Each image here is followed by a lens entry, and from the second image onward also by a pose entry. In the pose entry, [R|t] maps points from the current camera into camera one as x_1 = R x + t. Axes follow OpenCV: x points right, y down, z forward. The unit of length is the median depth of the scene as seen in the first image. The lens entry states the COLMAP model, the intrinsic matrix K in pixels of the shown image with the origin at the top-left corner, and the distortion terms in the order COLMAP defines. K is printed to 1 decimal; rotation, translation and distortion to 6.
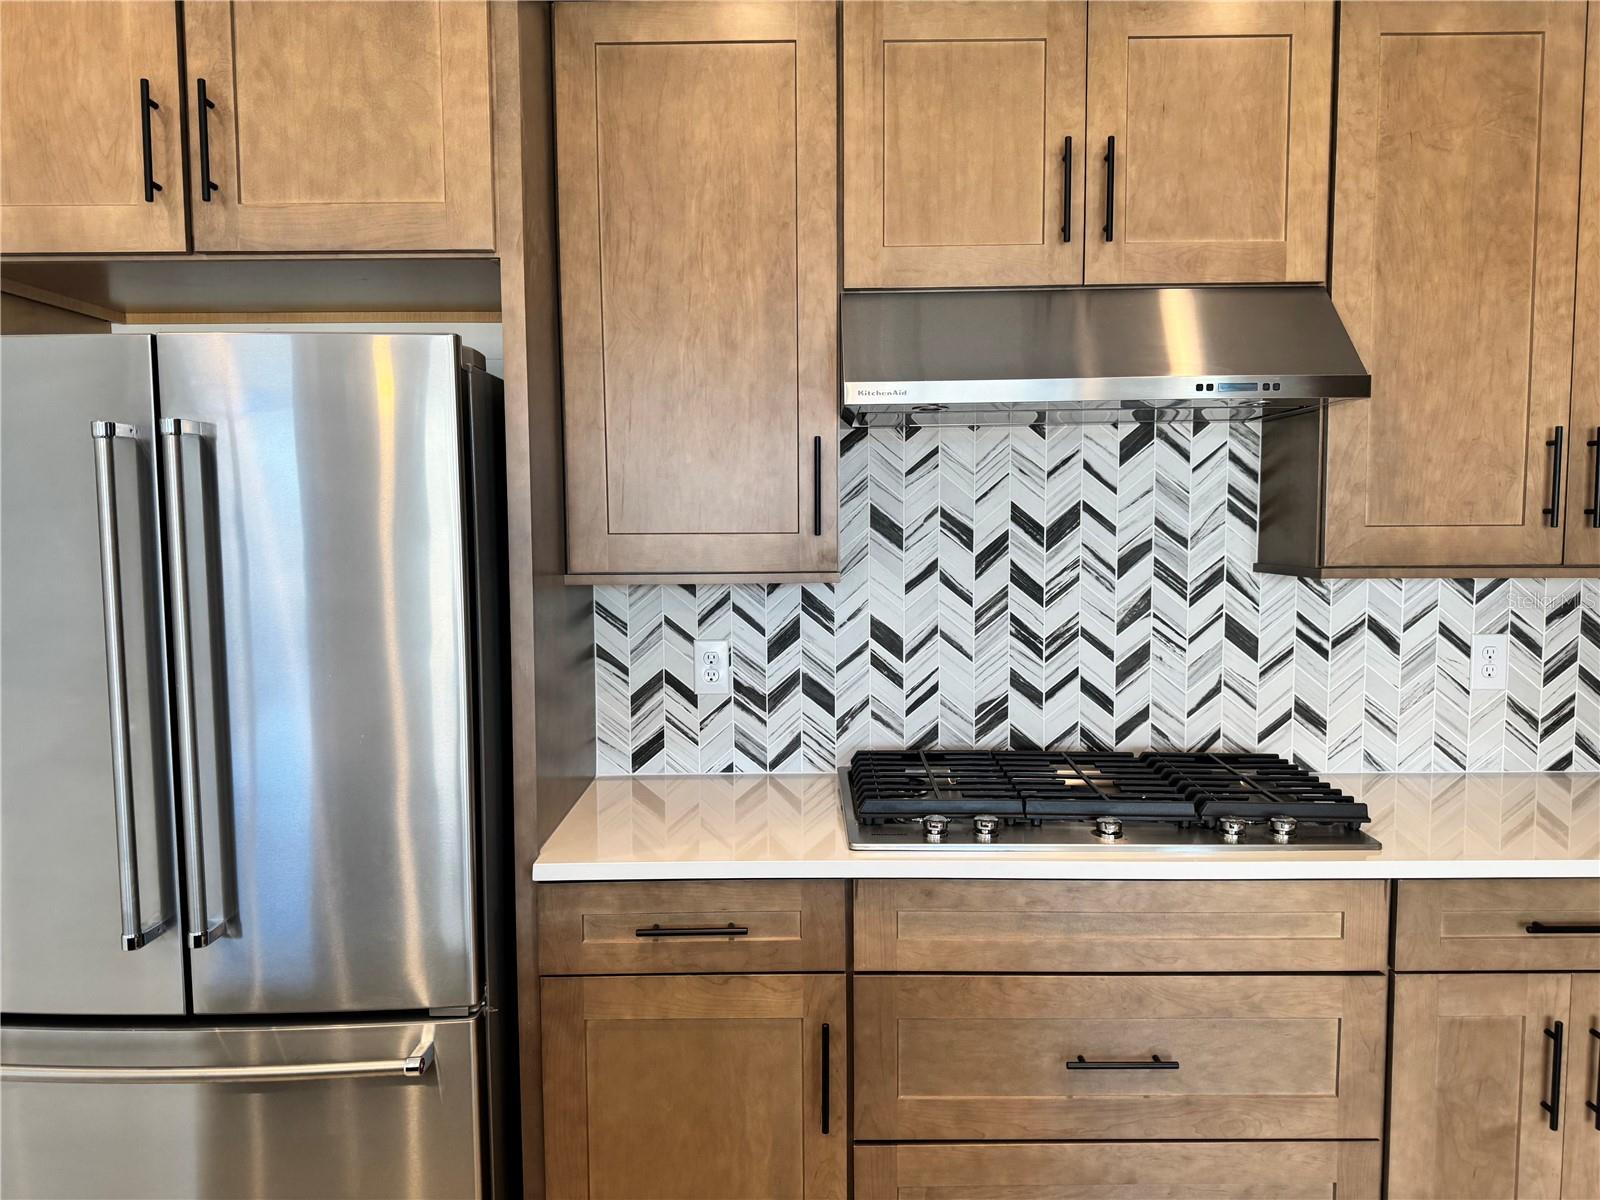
lens RADIAL K [[1125.5, 0, 796.6], [0, 1125.5, 604.6], [0, 0, 1]] dist [0.123948, -0.184777]
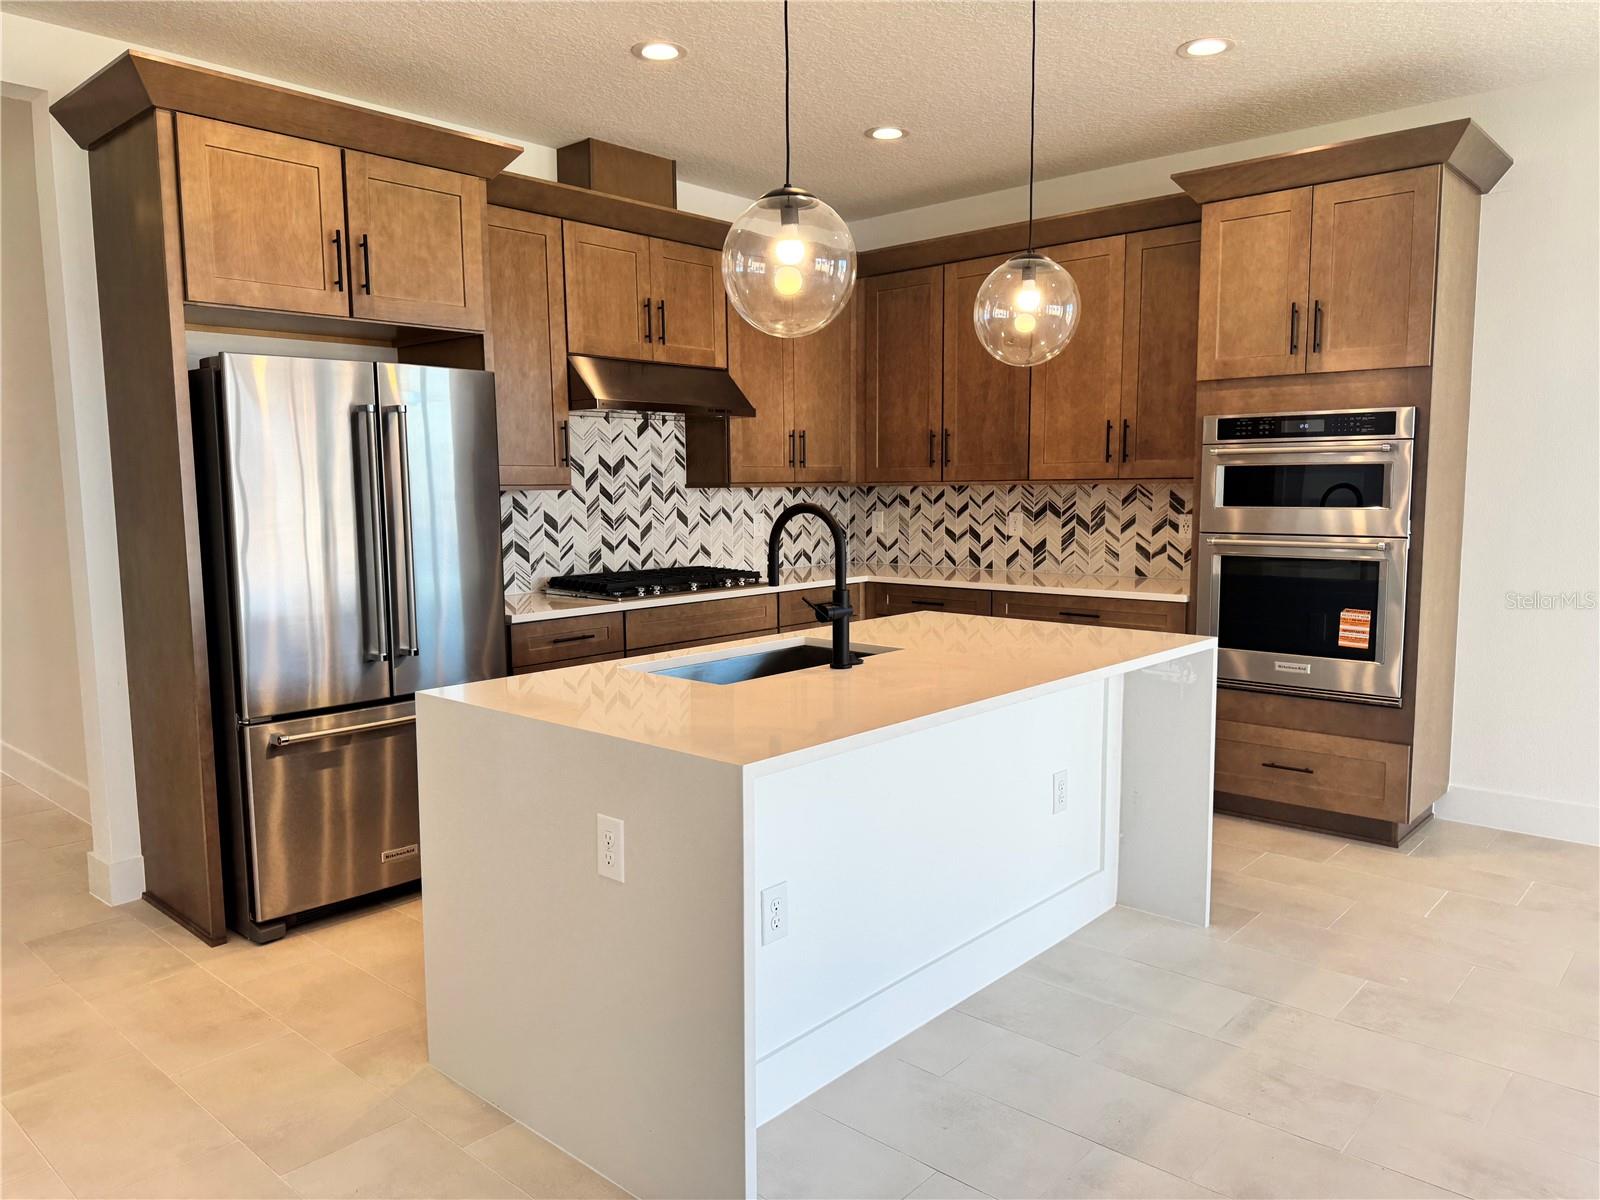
lens RADIAL K [[1125.5, 0, 796.6], [0, 1125.5, 604.6], [0, 0, 1]] dist [0.123948, -0.184777]
pose [[0.665859, -0.081186, 0.741647, -1.133283], [0.062826, 0.996633, 0.052693, 0.097903], [-0.743428, 0.011508, 0.668717, -0.660136]]
